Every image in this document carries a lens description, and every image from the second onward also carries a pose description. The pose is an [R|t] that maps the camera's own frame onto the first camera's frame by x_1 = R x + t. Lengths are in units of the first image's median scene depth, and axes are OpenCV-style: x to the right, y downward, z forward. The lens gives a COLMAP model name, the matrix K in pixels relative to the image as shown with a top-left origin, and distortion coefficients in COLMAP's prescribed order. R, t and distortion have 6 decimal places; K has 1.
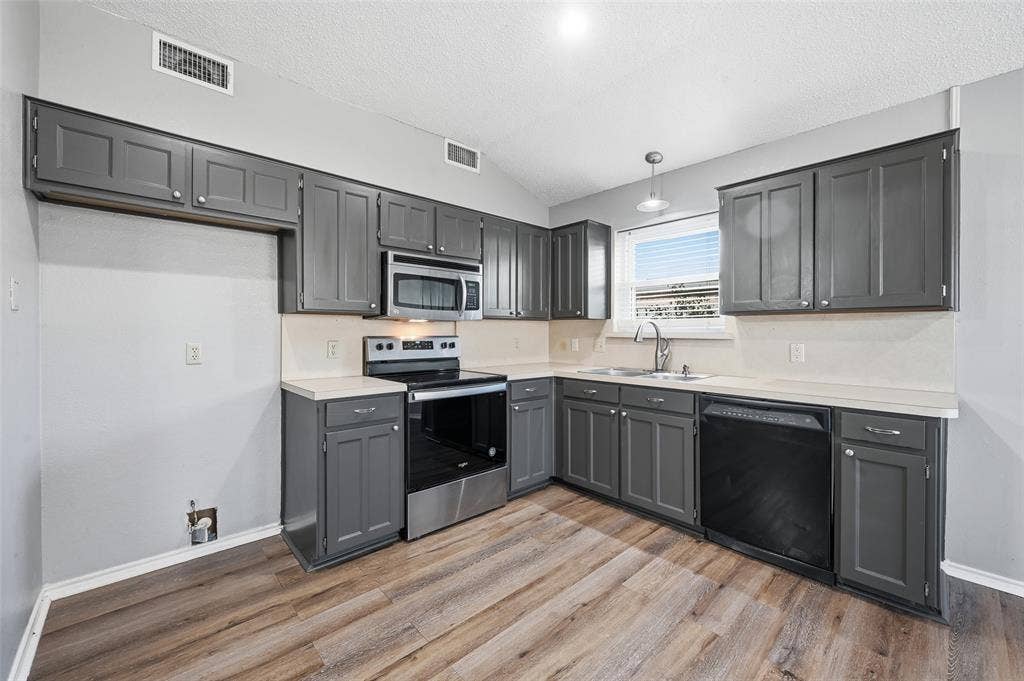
lens RADIAL K [[406.3, 0, 511.2], [0, 406.3, 333.3], [0, 0, 1]] dist [-0.001856, -0.000352]
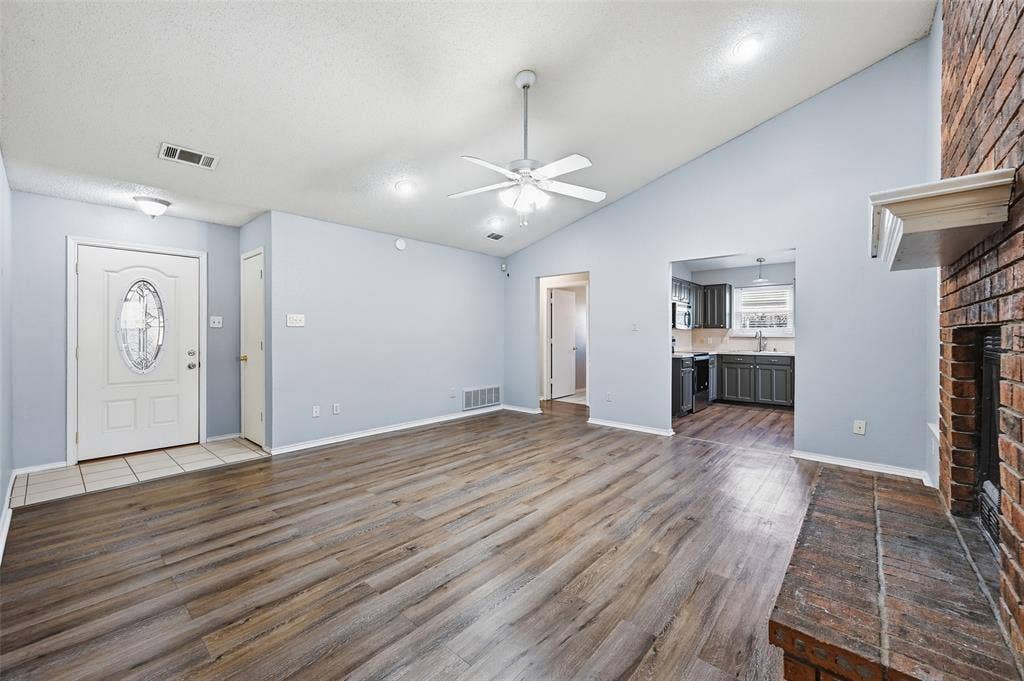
lens RADIAL K [[406.3, 0, 511.2], [0, 406.3, 333.3], [0, 0, 1]] dist [-0.001856, -0.000352]
pose [[0.994515, -0.002102, 0.104572, -1.563148], [0.002858, 0.999971, -0.007085, 0.004055], [-0.104555, 0.007345, 0.994492, -1.385289]]
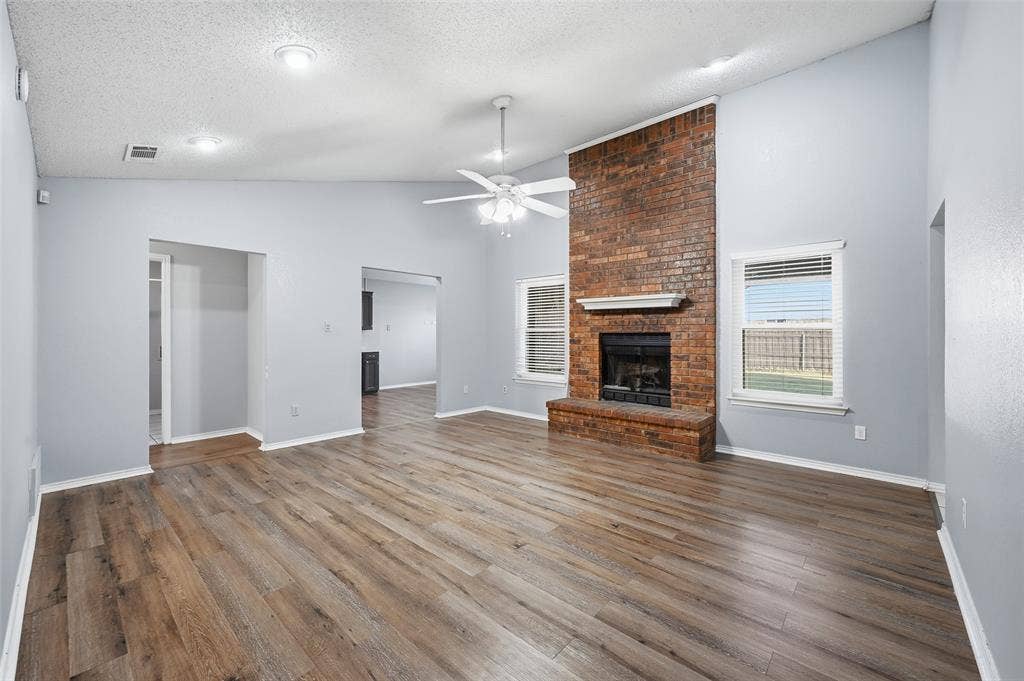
lens RADIAL K [[406.3, 0, 511.2], [0, 406.3, 333.3], [0, 0, 1]] dist [-0.001856, -0.000352]
pose [[-0.092056, -0.000925, 0.995753, -2.681664], [0.005486, 0.999984, 0.001436, -0.012173], [-0.995739, 0.005595, -0.092049, -0.111292]]
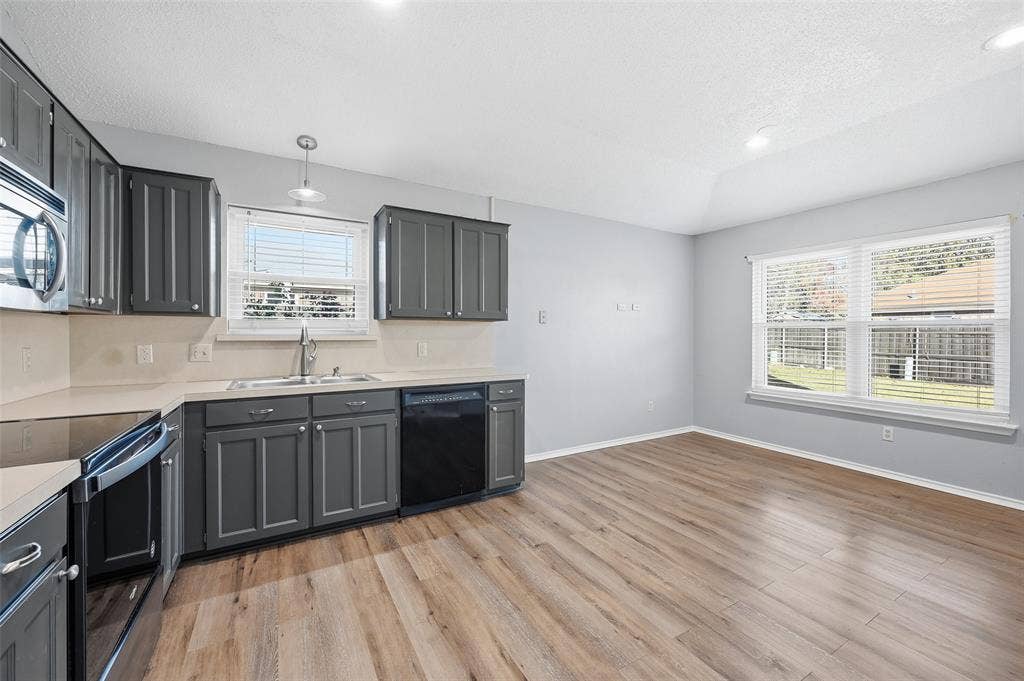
lens RADIAL K [[406.3, 0, 511.2], [0, 406.3, 333.3], [0, 0, 1]] dist [-0.001856, -0.000352]
pose [[0.218172, -0.003656, 0.975903, -0.518465], [0.003066, 0.999991, 0.003061, -0.007273], [-0.975906, 0.002324, 0.218181, 0.422439]]
